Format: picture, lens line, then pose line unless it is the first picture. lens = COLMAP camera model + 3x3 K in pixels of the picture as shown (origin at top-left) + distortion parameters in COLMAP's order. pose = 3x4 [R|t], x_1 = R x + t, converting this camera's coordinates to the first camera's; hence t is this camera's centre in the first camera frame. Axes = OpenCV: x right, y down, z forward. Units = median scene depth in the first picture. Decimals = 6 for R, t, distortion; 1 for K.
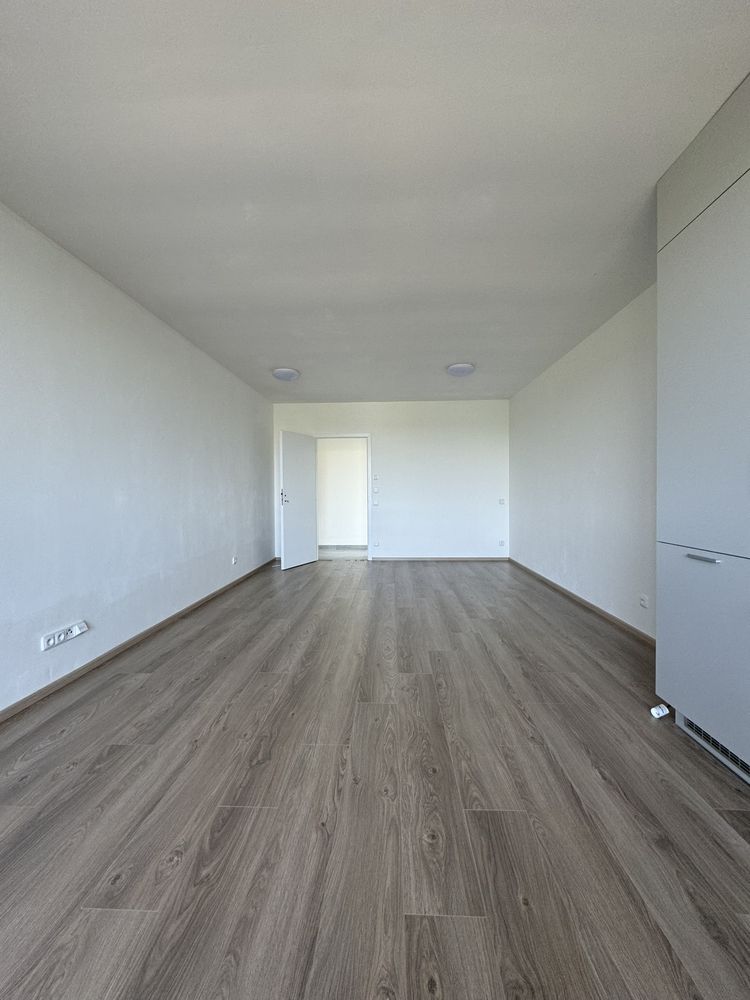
lens RADIAL K [[407.2, 0, 373.5], [0, 407.2, 499.7], [0, 0, 1]] dist [0.002798, 0.000569]
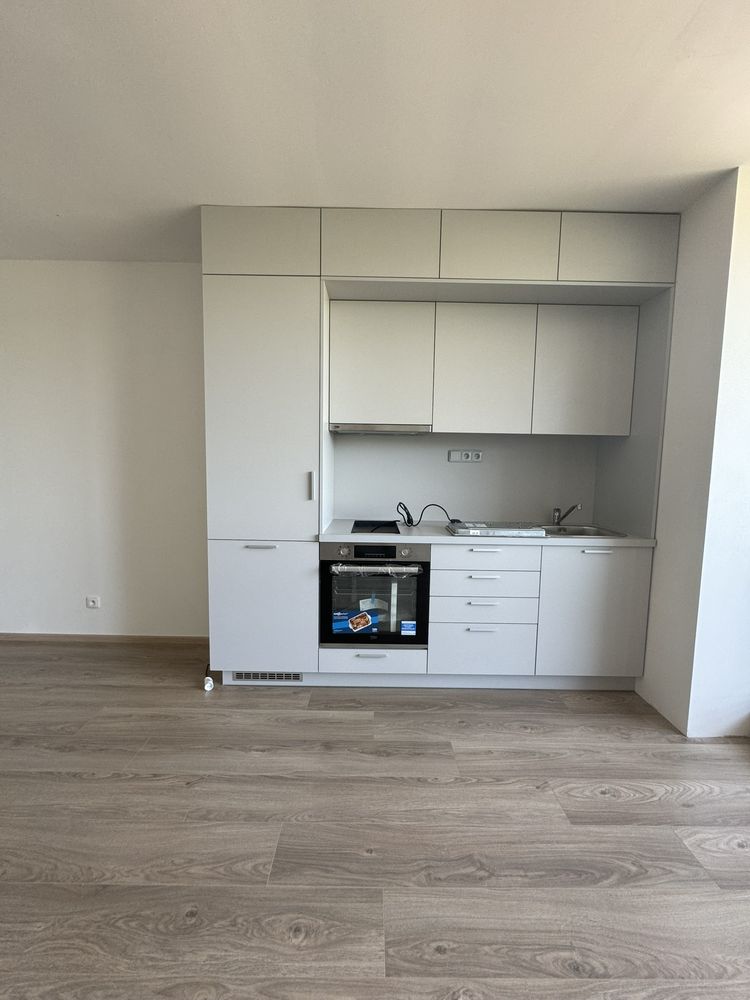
lens RADIAL K [[407.2, 0, 374.9], [0, 407.2, 499.6], [0, 0, 1]] dist [0.002798, 0.000569]
pose [[-0.058177, -0.089255, 0.994308, -0.460038], [-0.000007, 0.995995, 0.089406, -0.112273], [-0.998306, 0.005195, -0.057945, 0.633892]]
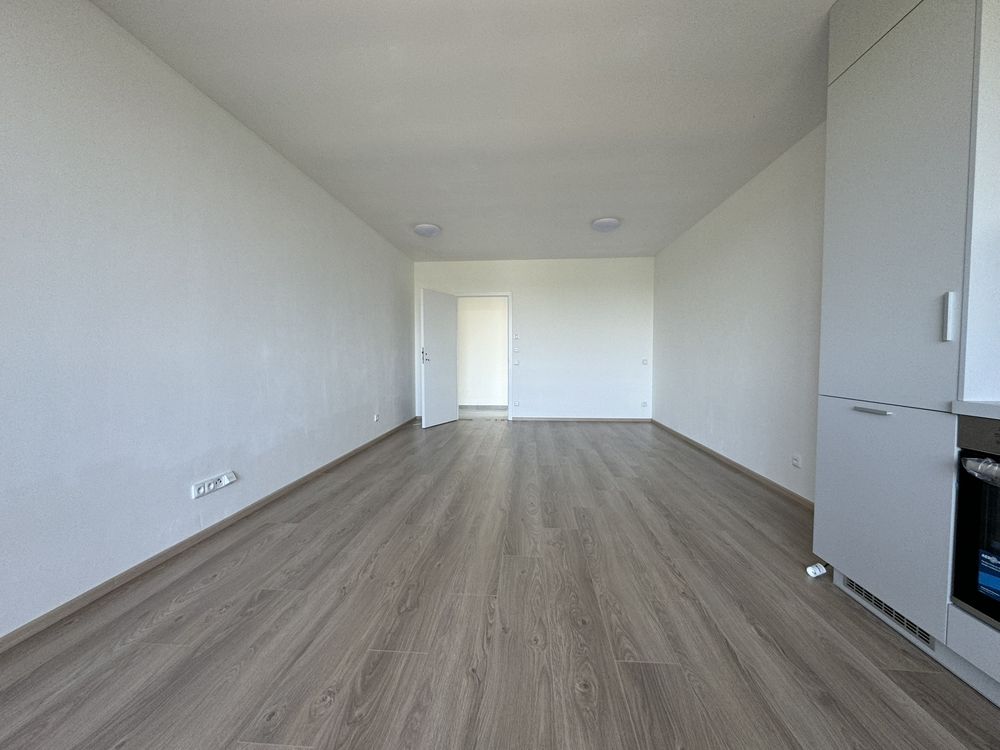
lens RADIAL K [[407.2, 0, 497.0], [0, 407.2, 374.9], [0, 0, 1]] dist [0.002798, 0.000569]
pose [[0.999427, 0.007382, -0.033020, -0.029178], [-0.006462, 0.999590, 0.027888, 0.035404], [0.033212, -0.027658, 0.999066, 0.021593]]
